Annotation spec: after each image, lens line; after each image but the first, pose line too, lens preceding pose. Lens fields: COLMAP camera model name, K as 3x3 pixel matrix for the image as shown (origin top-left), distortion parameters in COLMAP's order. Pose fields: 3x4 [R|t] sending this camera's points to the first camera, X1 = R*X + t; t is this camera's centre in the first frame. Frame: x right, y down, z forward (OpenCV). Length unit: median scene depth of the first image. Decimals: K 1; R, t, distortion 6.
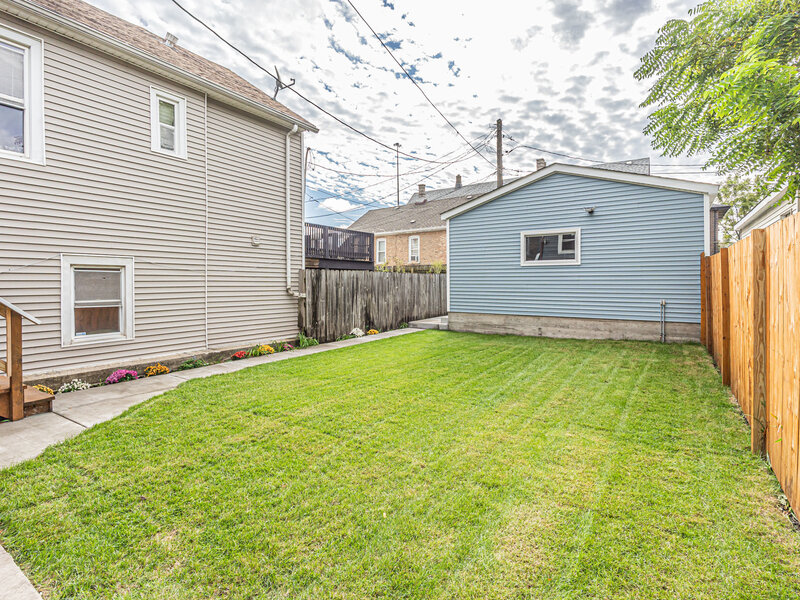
lens RADIAL K [[405.3, 0, 400.0], [0, 405.3, 300.0], [0, 0, 1]] dist [-0.005380, -0.001157]
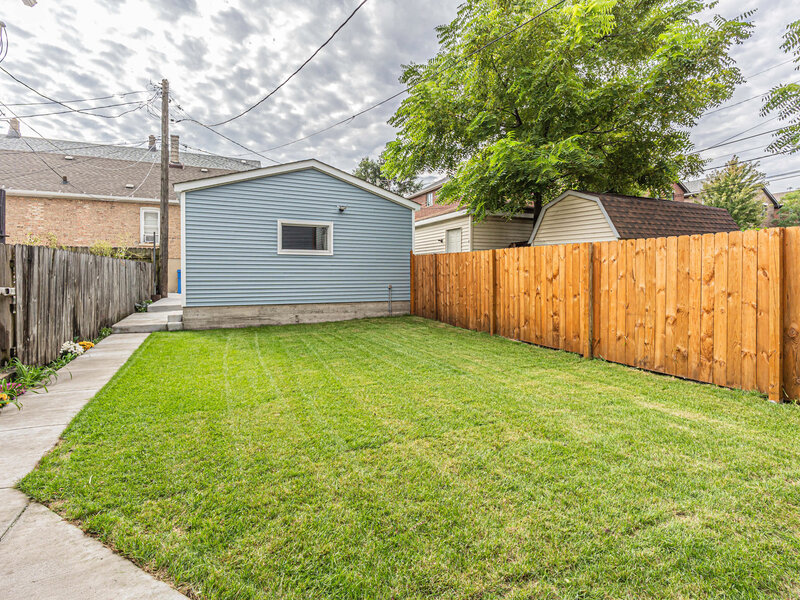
lens RADIAL K [[405.9, 0, 401.1], [0, 405.9, 289.0], [0, 0, 1]] dist [-0.002604, -0.000752]
pose [[0.514684, -0.031218, 0.856811, -0.391036], [0.036060, 0.999241, 0.014746, -0.003483], [-0.856621, 0.023307, 0.515419, 0.238563]]
